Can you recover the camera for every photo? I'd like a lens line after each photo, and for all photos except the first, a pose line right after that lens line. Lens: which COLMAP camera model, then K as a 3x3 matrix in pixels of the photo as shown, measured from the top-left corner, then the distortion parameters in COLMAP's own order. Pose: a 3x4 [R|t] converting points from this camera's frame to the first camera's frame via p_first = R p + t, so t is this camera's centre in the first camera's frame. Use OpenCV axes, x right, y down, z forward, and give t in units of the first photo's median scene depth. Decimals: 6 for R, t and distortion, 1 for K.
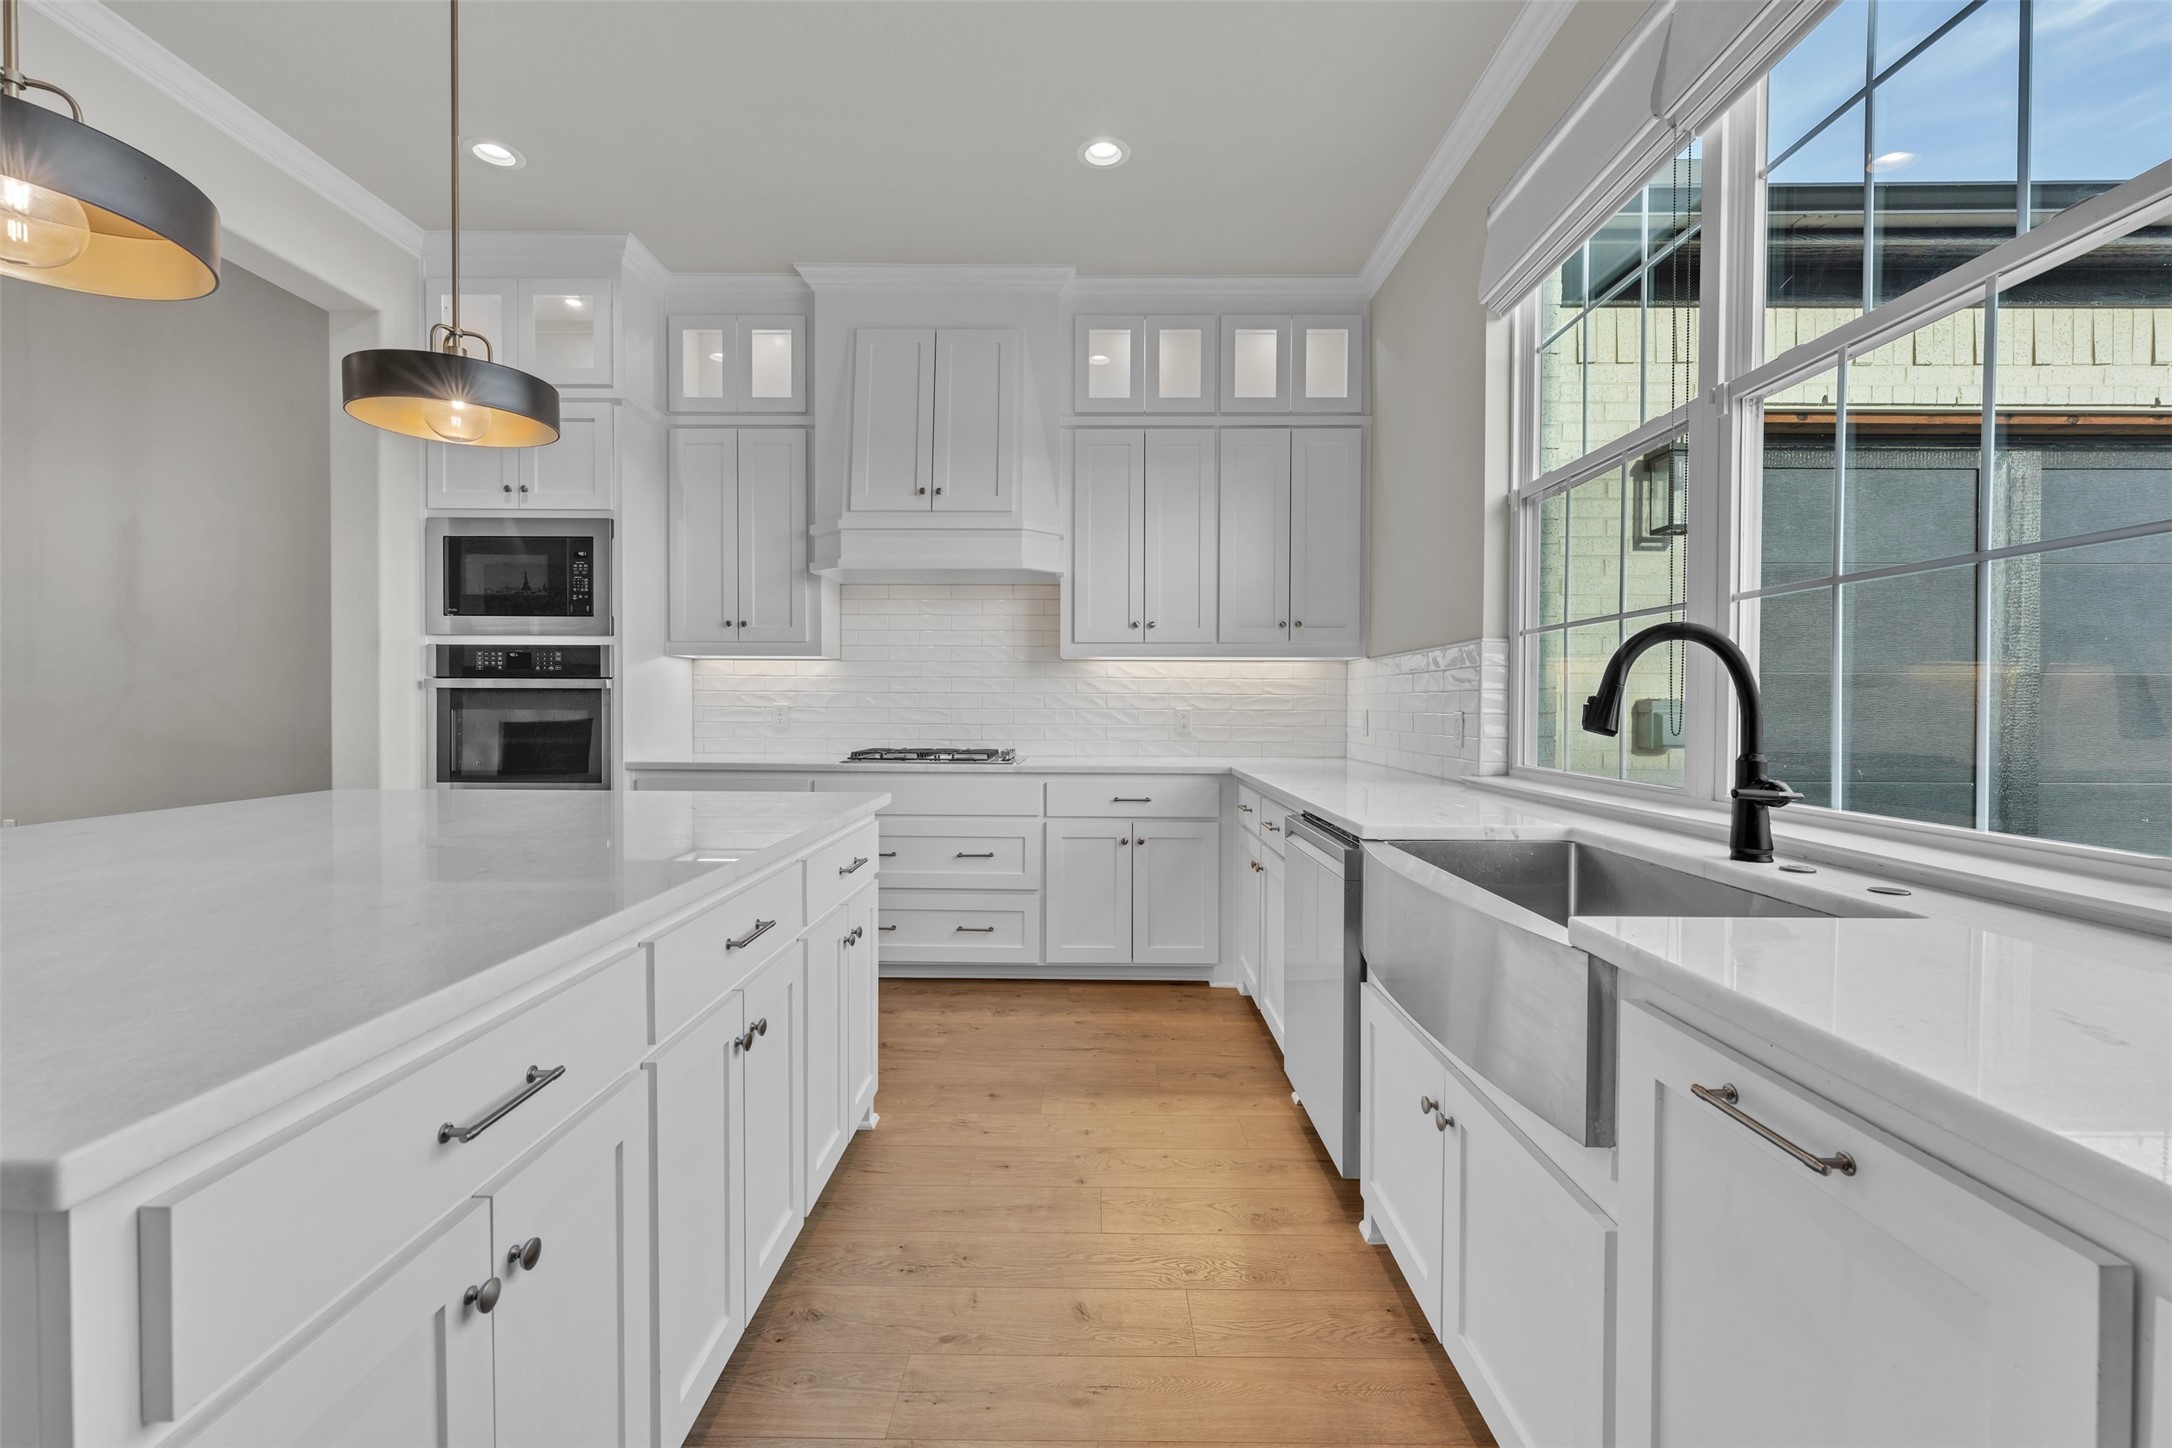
lens RADIAL K [[880.8, 0, 1086.0], [0, 880.8, 724.0], [0, 0, 1]] dist [0.000631, 0.000033]
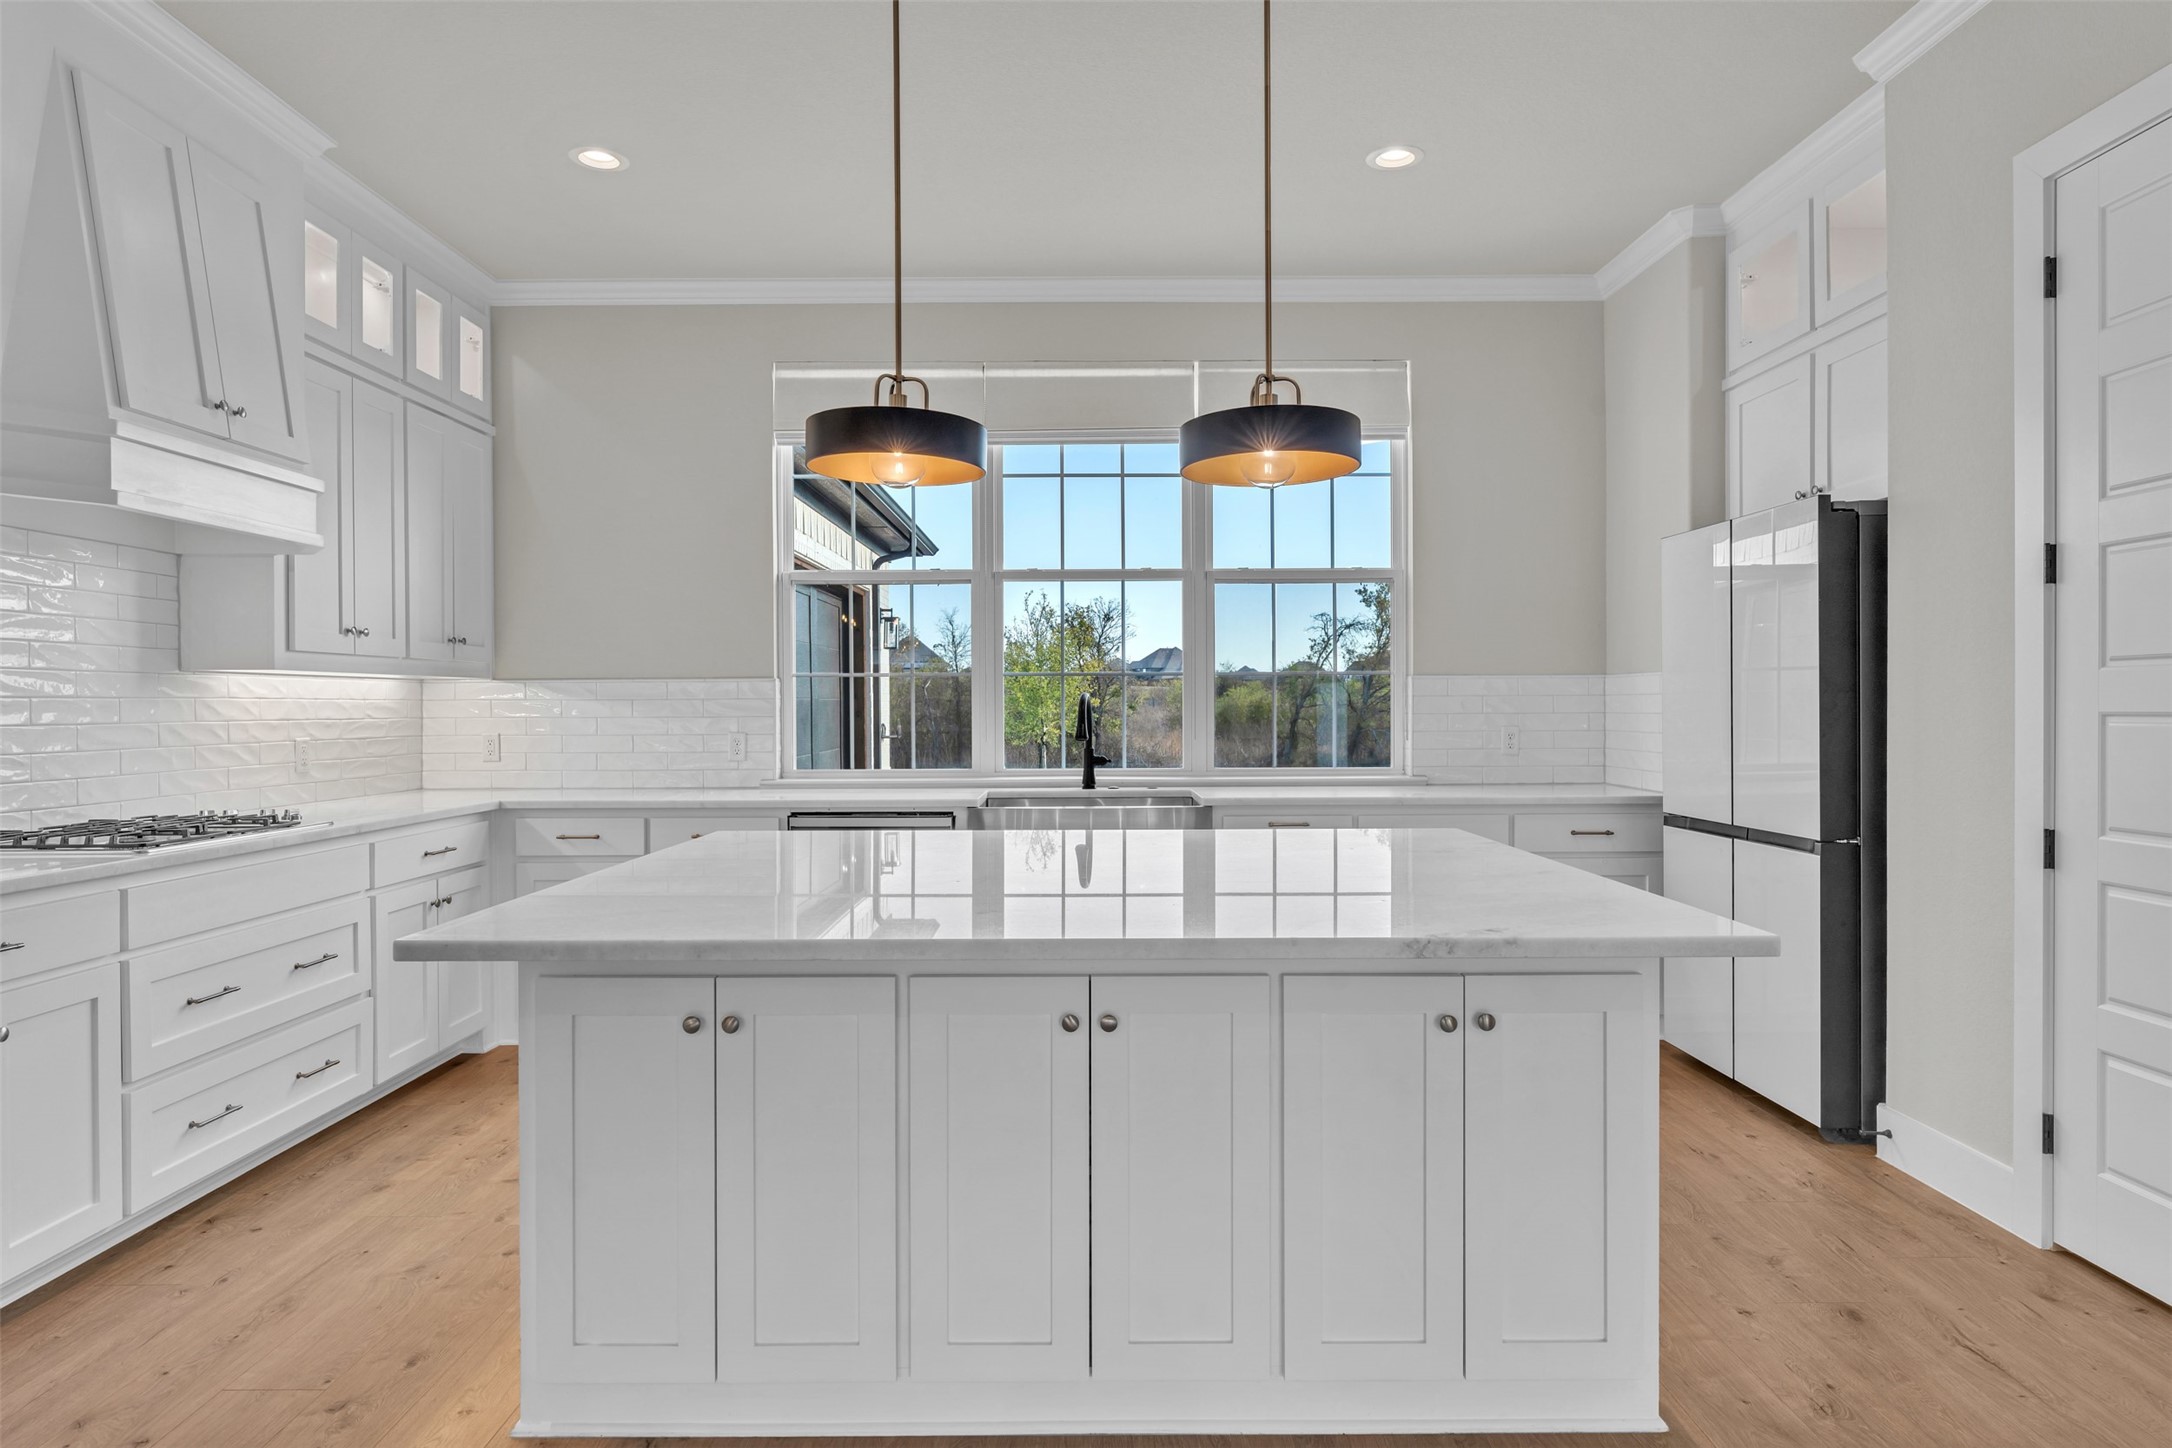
lens RADIAL K [[1249.5, 0, 1086.0], [0, 1249.5, 724.0], [0, 0, 1]] dist [0.000069, 0.000035]
pose [[-0.019758, -0.019394, 0.999617, -1.051023], [0.022525, 0.999549, 0.019838, -0.040029], [-0.999551, 0.022908, -0.019313, 0.392355]]
